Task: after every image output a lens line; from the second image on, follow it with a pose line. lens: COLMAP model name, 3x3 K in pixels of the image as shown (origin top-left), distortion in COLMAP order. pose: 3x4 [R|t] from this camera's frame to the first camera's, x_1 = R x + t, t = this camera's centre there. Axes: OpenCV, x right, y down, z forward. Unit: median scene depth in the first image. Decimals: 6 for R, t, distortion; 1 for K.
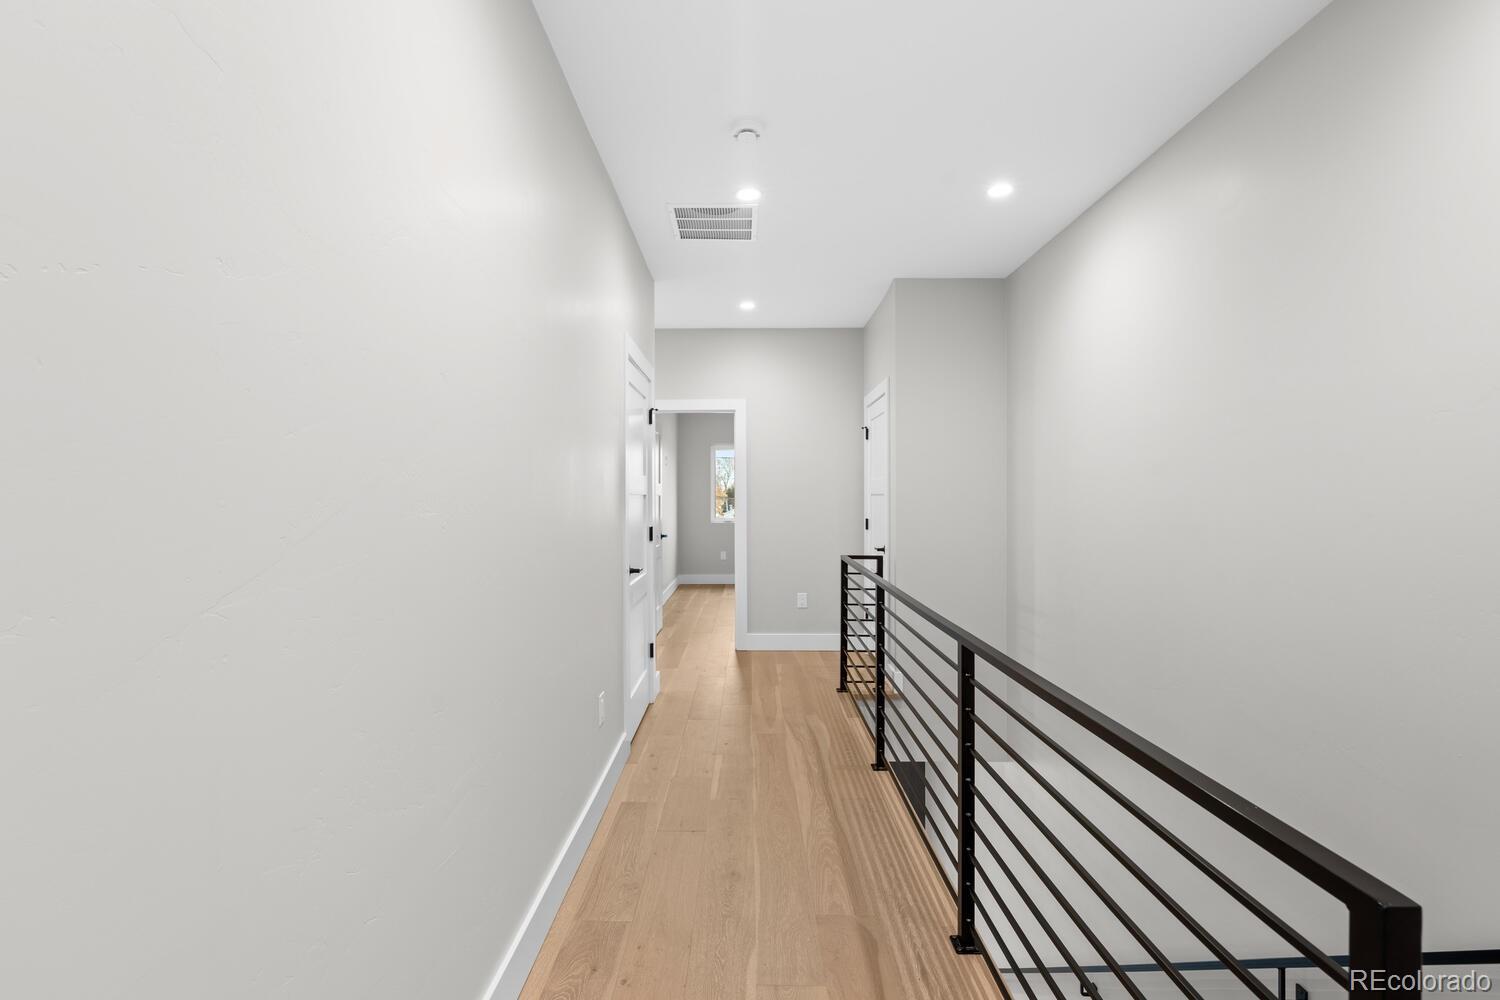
lens RADIAL K [[672.6, 0, 749.8], [0, 672.6, 503.6], [0, 0, 1]] dist [-0.021011, 0.000105]
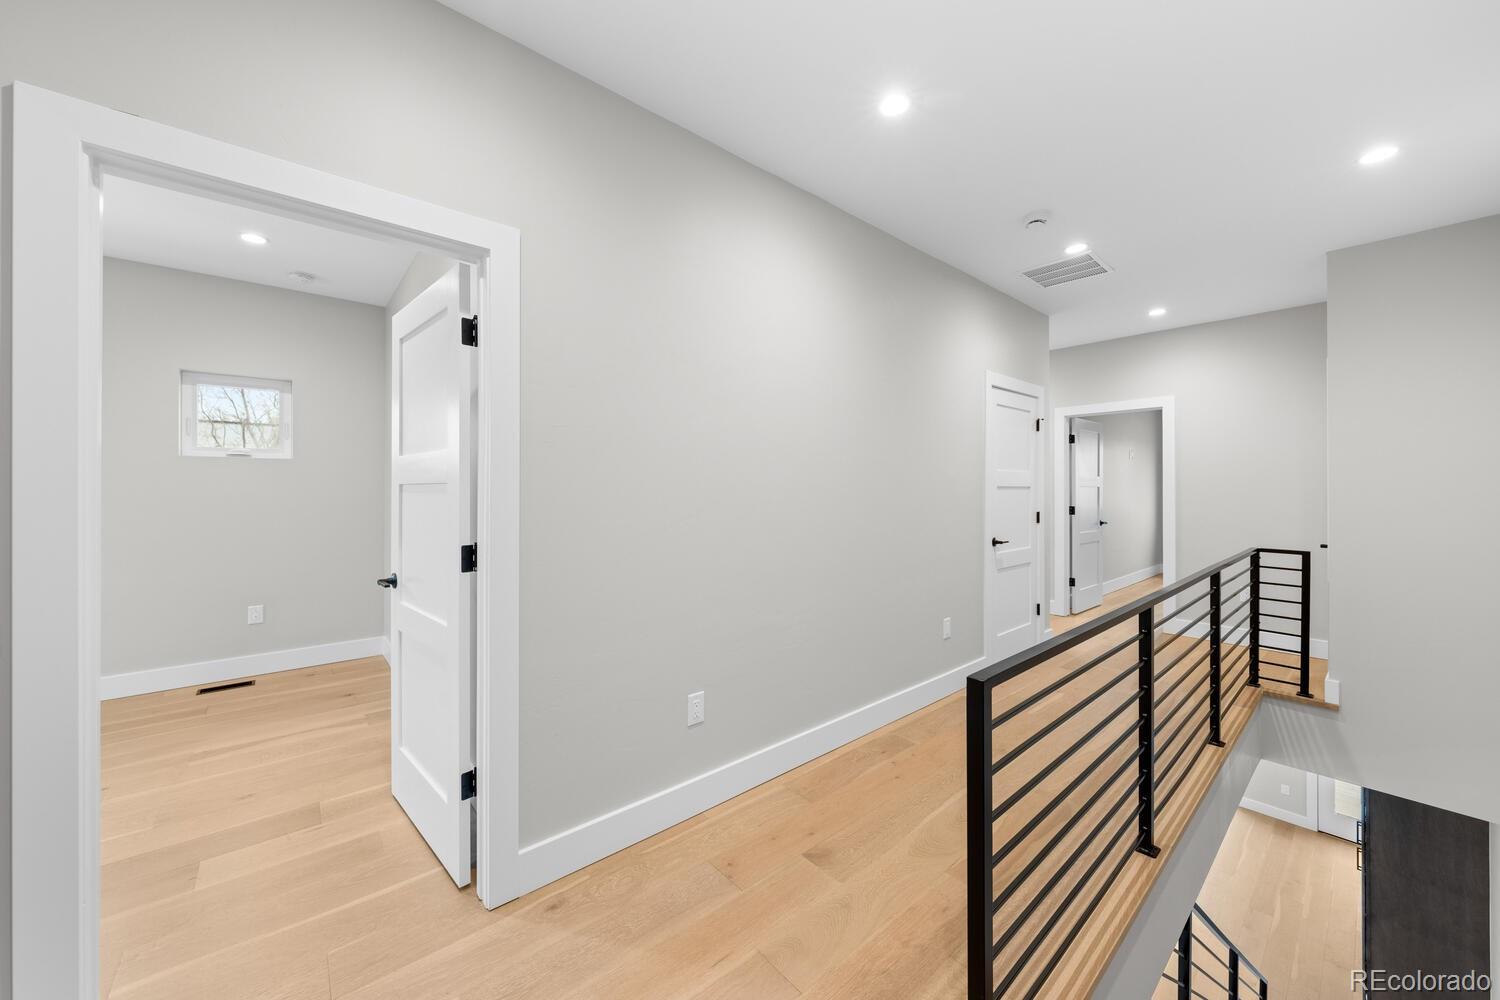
lens RADIAL K [[605.9, 0, 747.3], [0, 605.9, 498.0], [0, 0, 1]] dist [0.000406, 0.000198]
pose [[0.657863, 0.013265, -0.753021, 0.353955], [-0.008734, 0.999912, 0.009984, 0.001075], [0.753087, 0.000009, 0.657921, -0.166133]]
